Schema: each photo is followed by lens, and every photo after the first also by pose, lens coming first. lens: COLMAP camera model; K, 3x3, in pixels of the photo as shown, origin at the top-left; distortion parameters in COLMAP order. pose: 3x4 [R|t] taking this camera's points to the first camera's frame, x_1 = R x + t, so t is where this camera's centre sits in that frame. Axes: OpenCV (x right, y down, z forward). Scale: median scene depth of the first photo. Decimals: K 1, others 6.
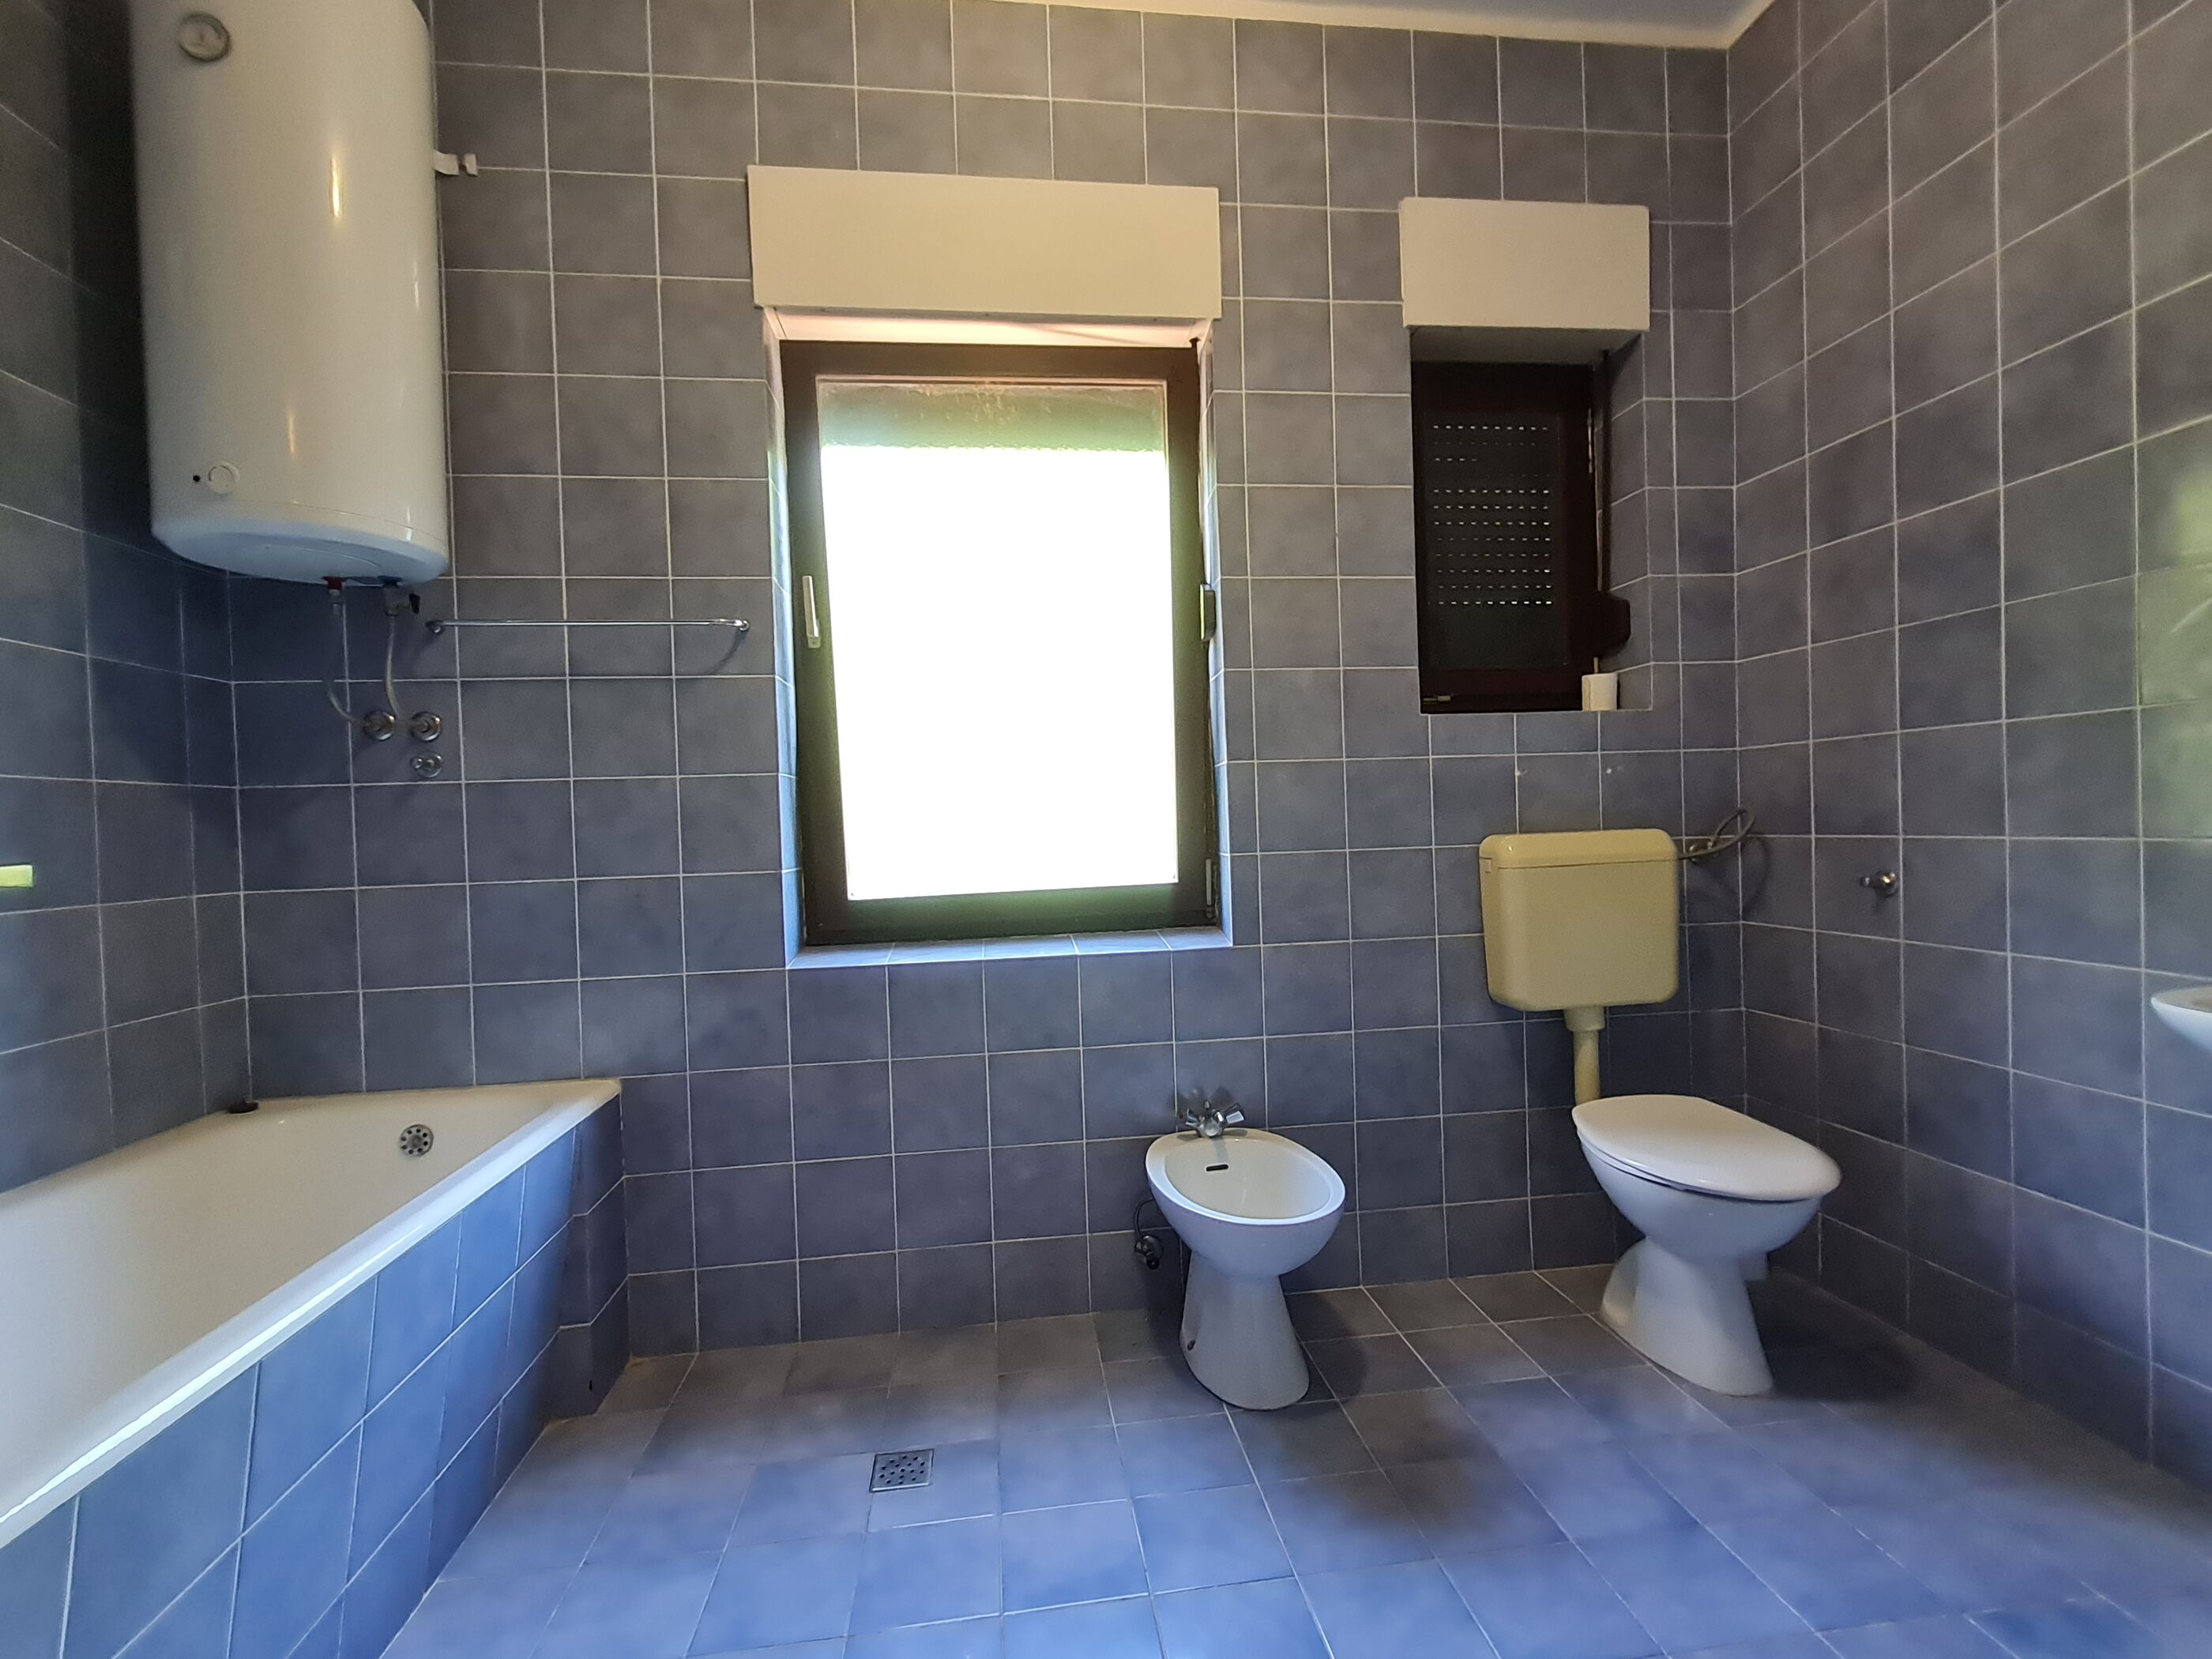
lens RADIAL K [[1014.9, 0, 1116.1], [0, 1014.9, 838.4], [0, 0, 1]] dist [0.006086, -0.001463]
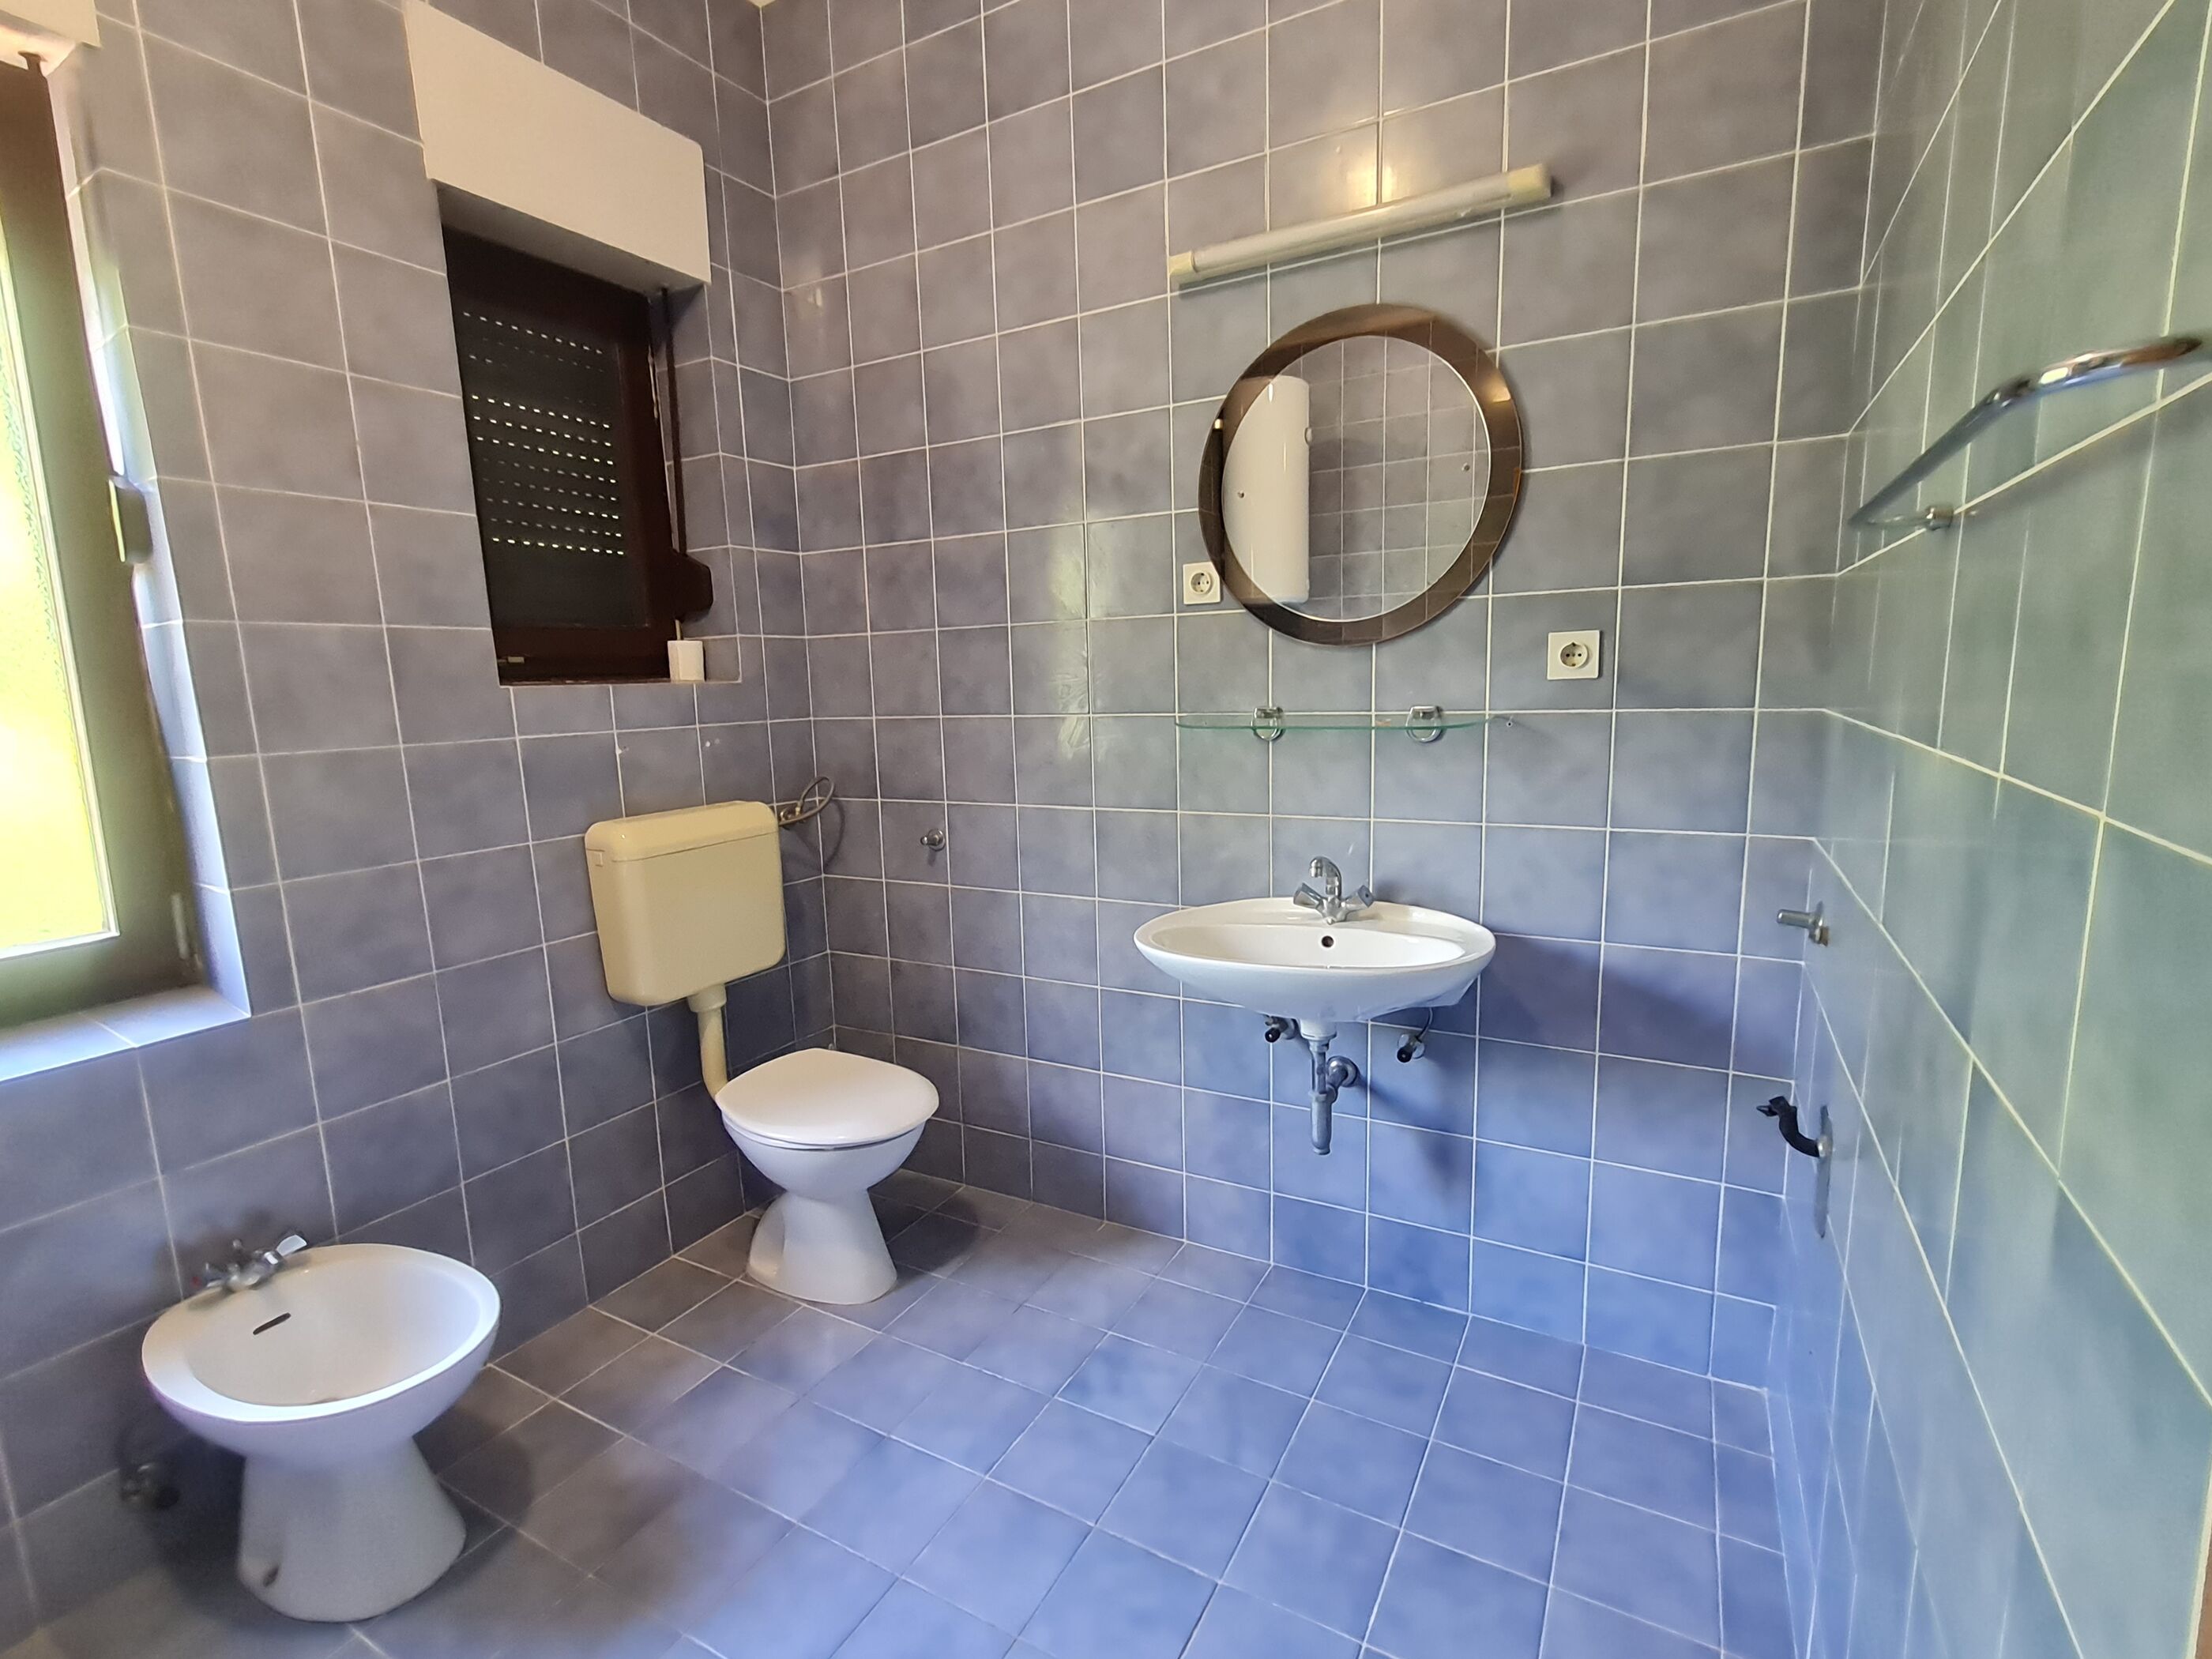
lens RADIAL K [[1014.9, 0, 1116.1], [0, 1014.9, 838.4], [0, 0, 1]] dist [0.006086, -0.001463]
pose [[0.593891, -0.109413, 0.797071, -0.079782], [0.018540, 0.992308, 0.122399, -0.093133], [-0.804332, -0.057914, 0.591351, 0.094641]]
